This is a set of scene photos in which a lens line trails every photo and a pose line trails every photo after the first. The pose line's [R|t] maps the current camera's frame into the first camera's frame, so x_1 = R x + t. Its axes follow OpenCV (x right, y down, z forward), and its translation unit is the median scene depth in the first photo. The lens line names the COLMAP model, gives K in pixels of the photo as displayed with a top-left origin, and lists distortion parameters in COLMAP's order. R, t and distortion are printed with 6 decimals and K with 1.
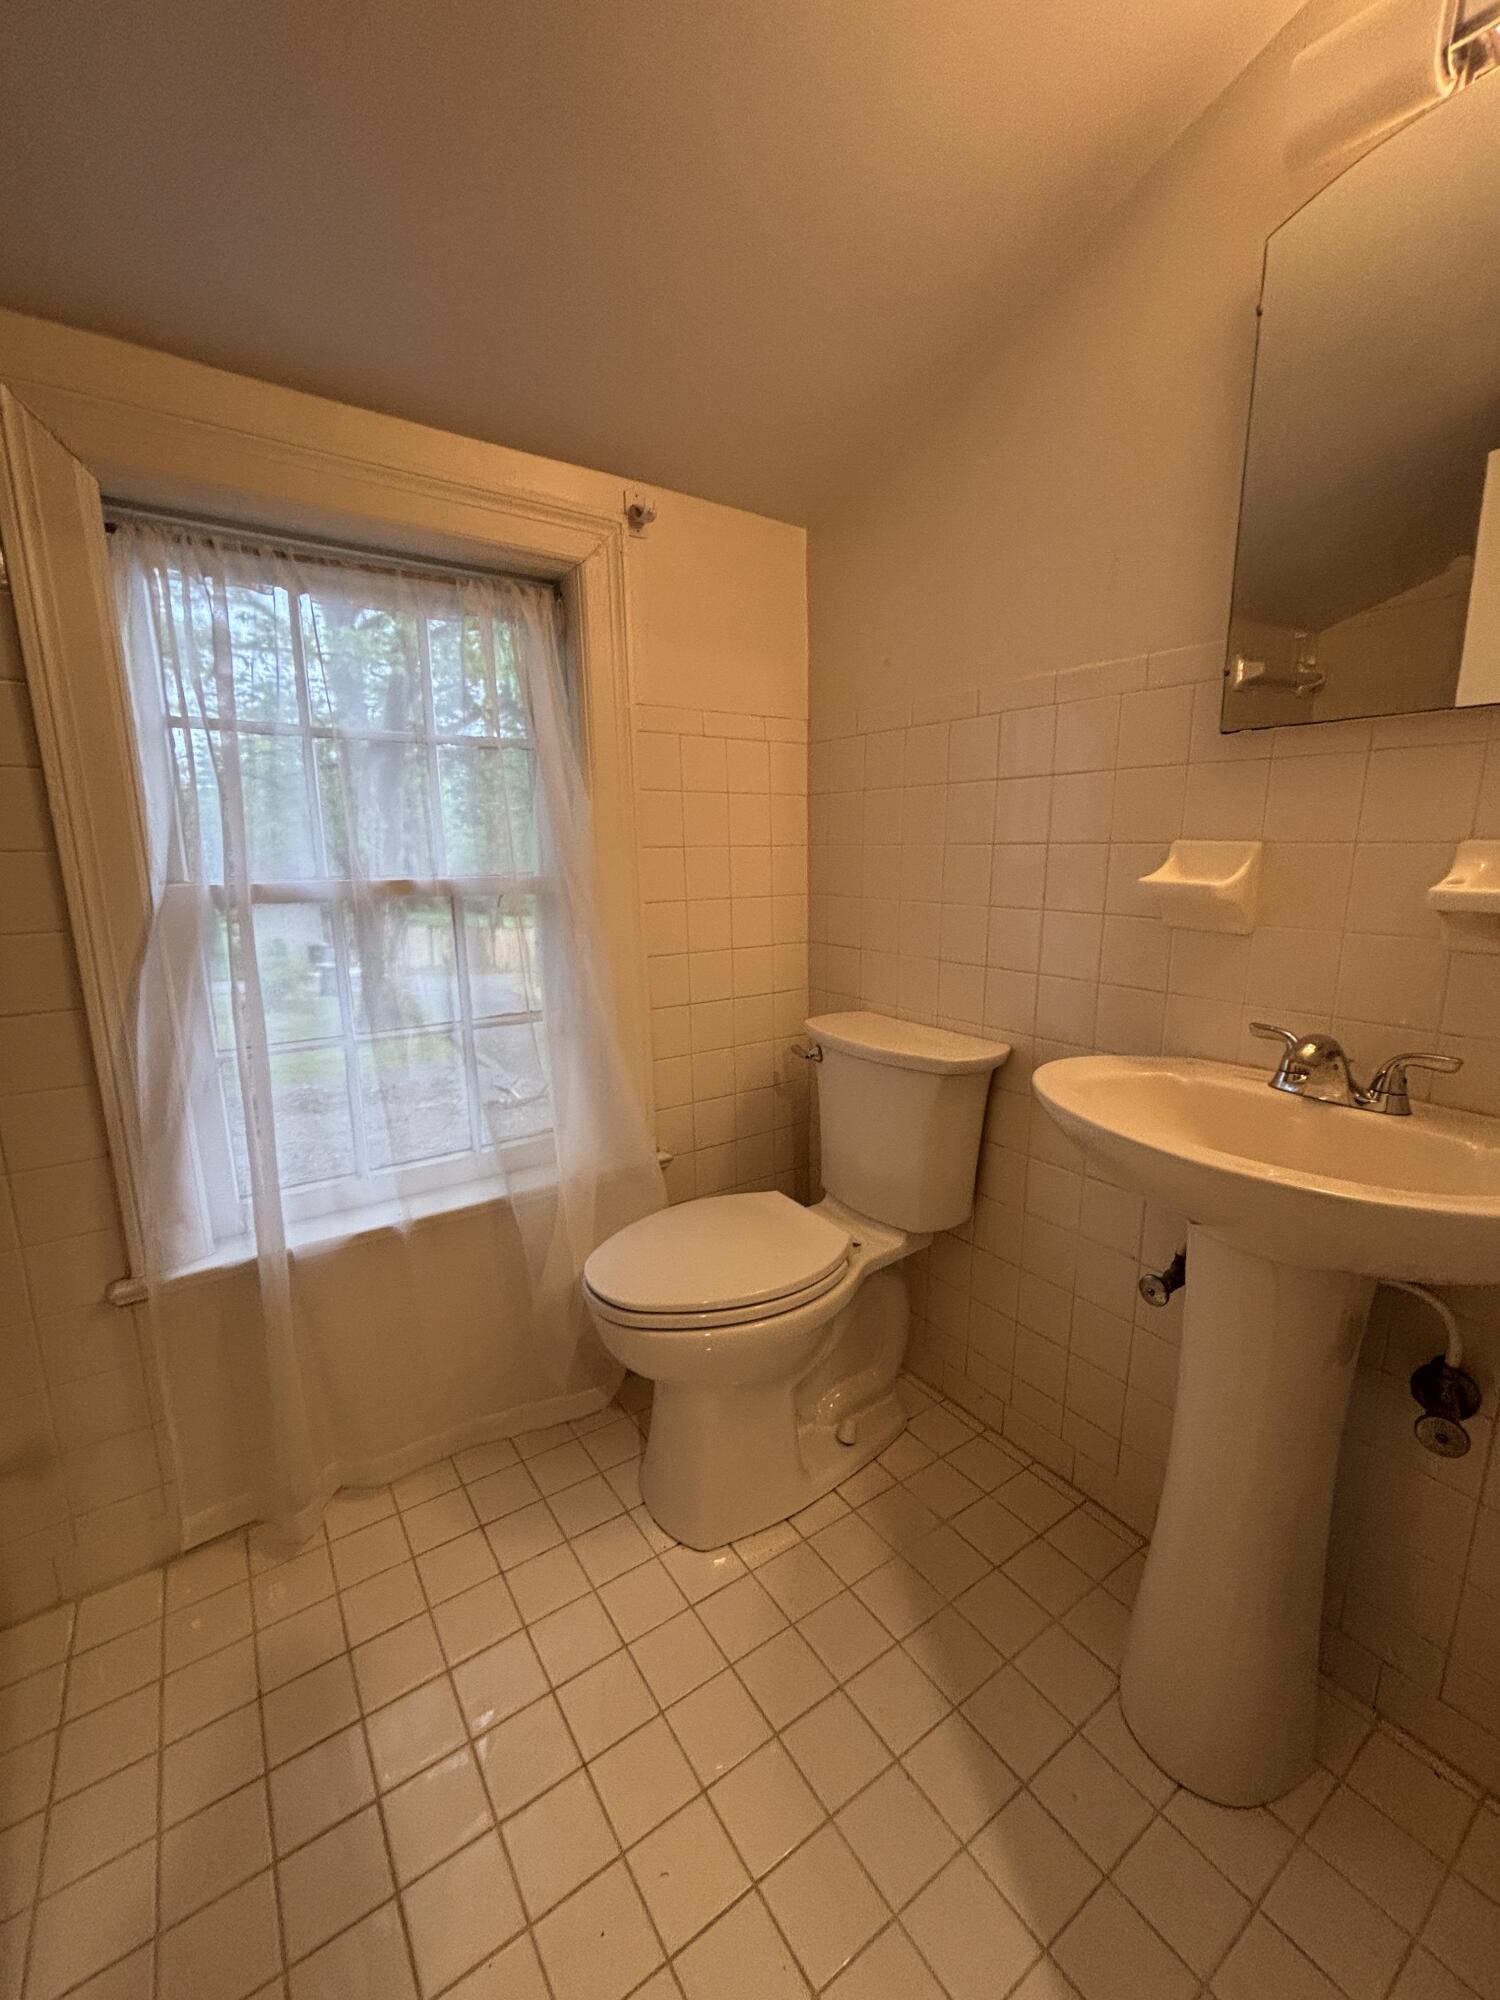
lens RADIAL K [[823.4, 0, 750.0], [0, 823.4, 1000.0], [0, 0, 1]] dist [0.012740, -0.000173]
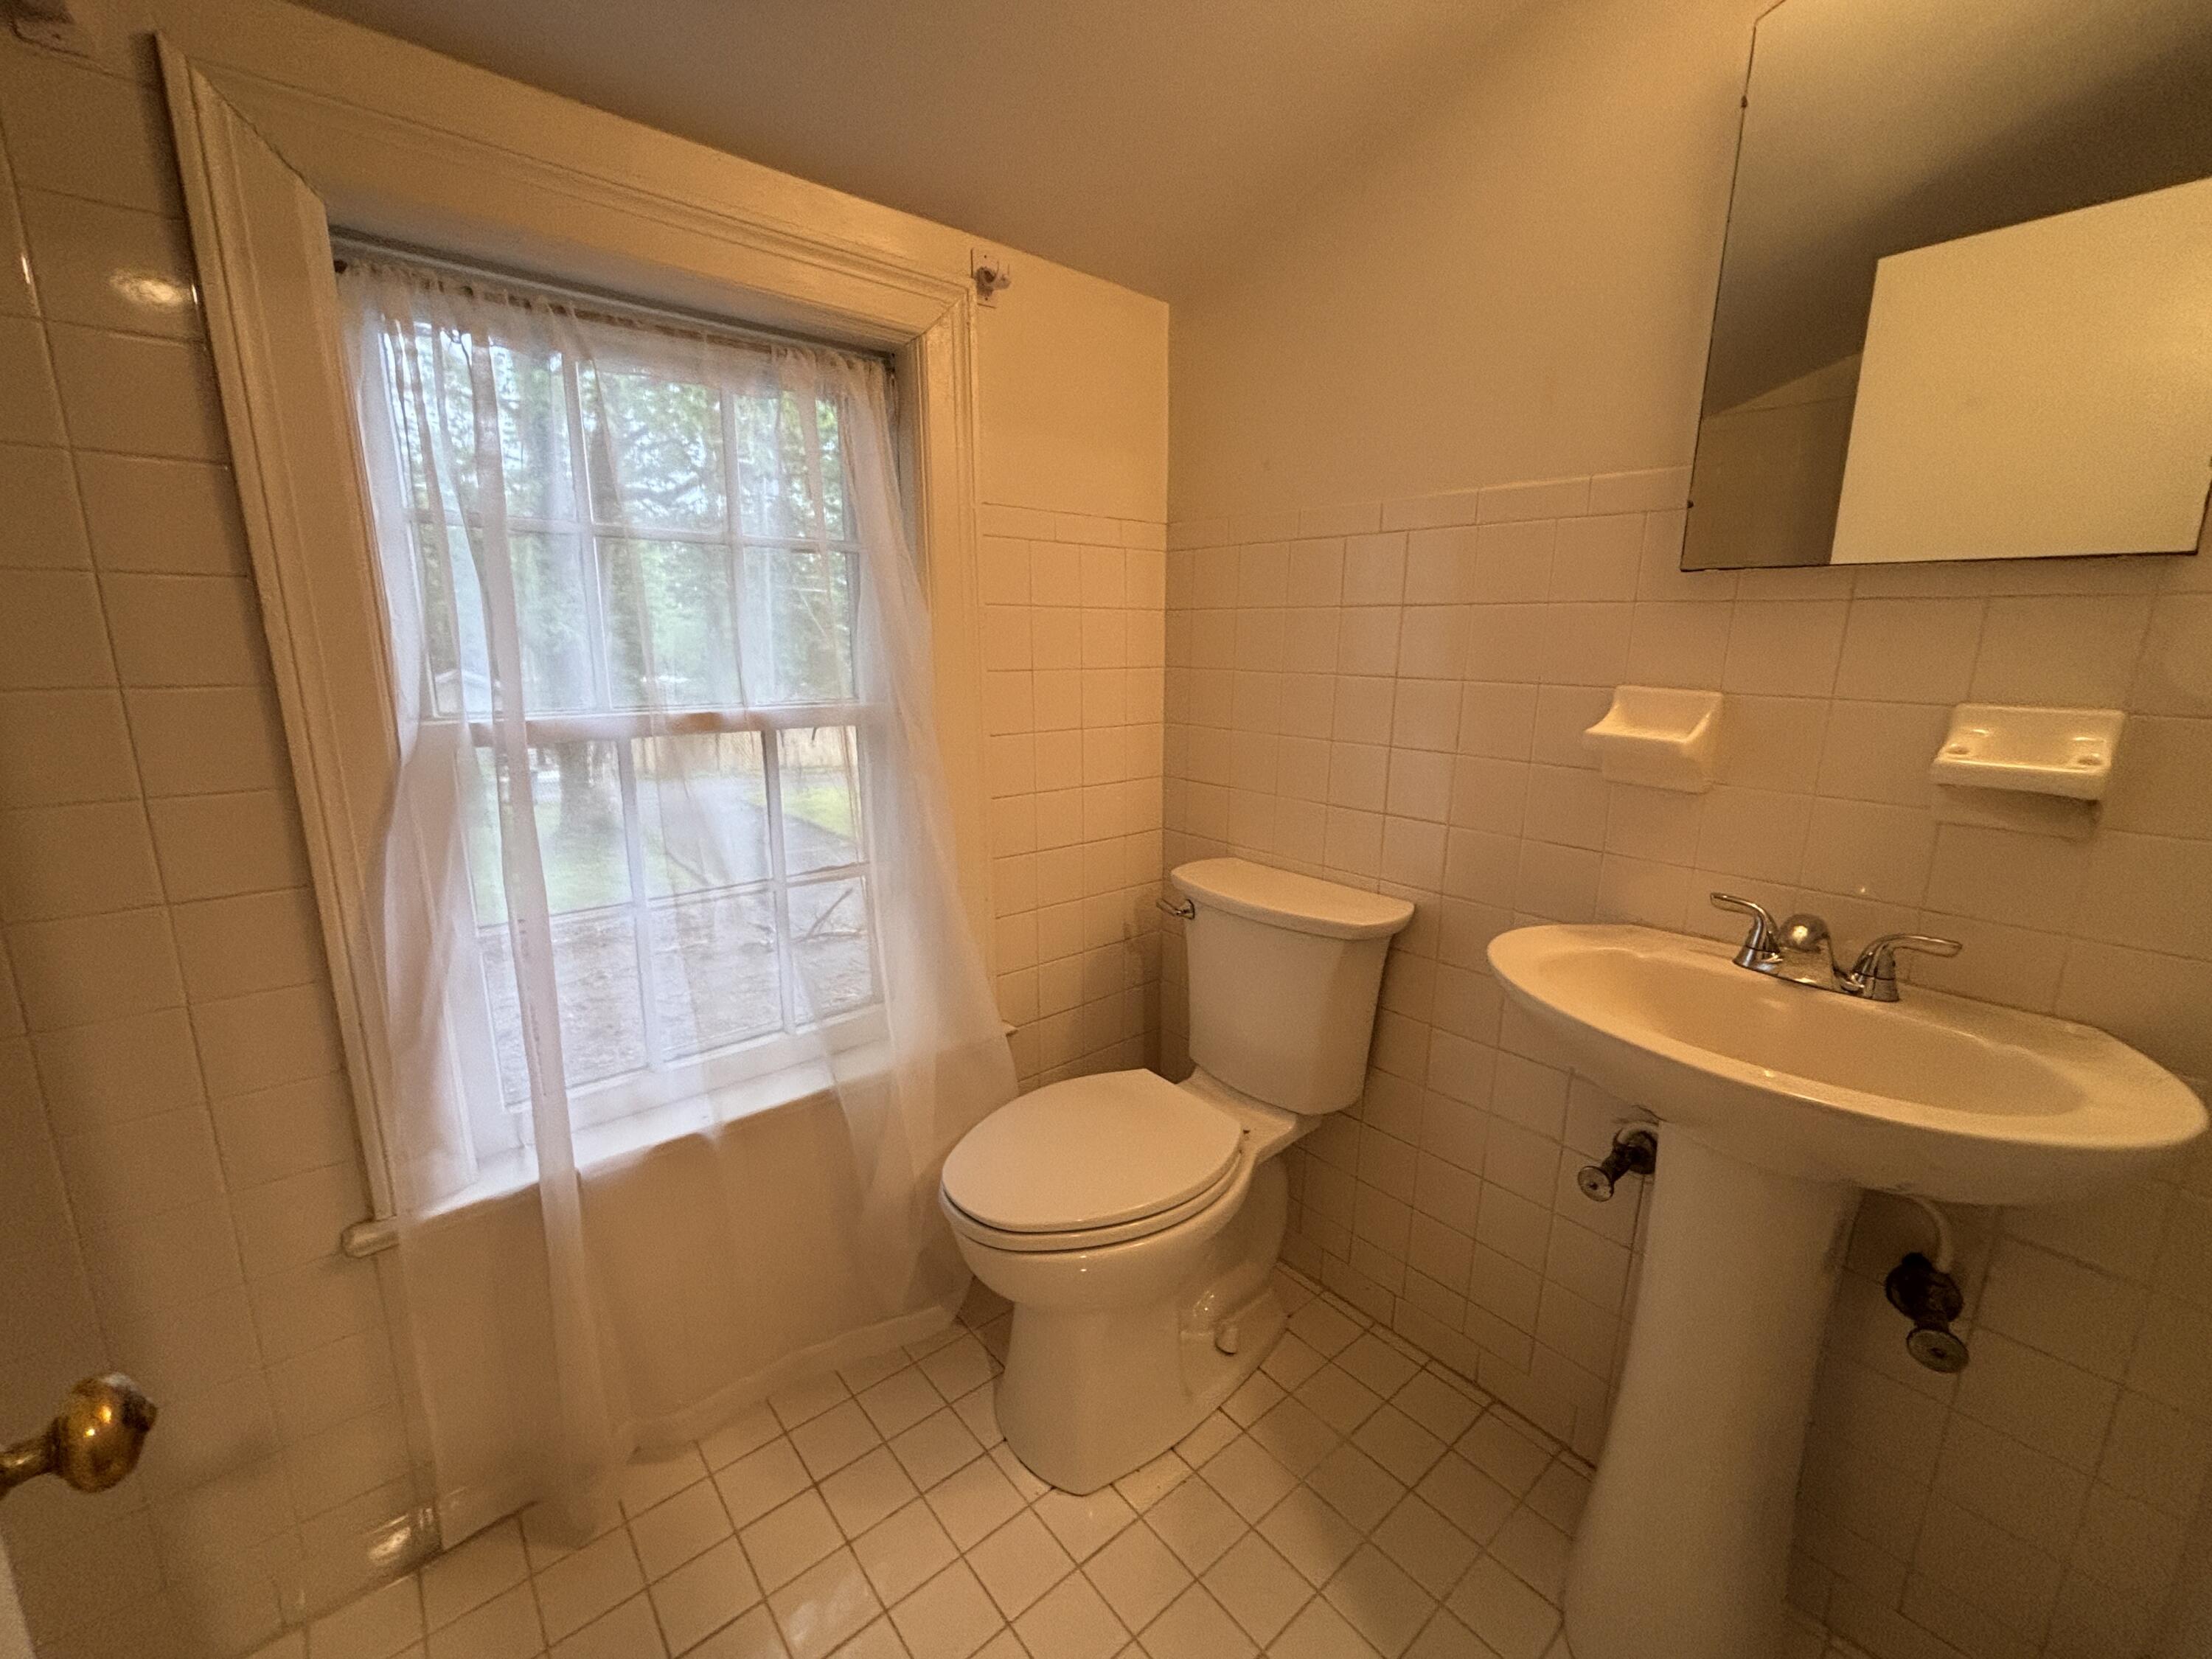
lens RADIAL K [[910.7, 0, 1108.1], [0, 910.7, 823.8], [0, 0, 1]] dist [0.012740, -0.000173]
pose [[0.994735, -0.003284, 0.102430, -0.122284], [0.001496, 0.999845, 0.017532, -0.052226], [-0.102472, -0.017286, 0.994586, 0.053943]]
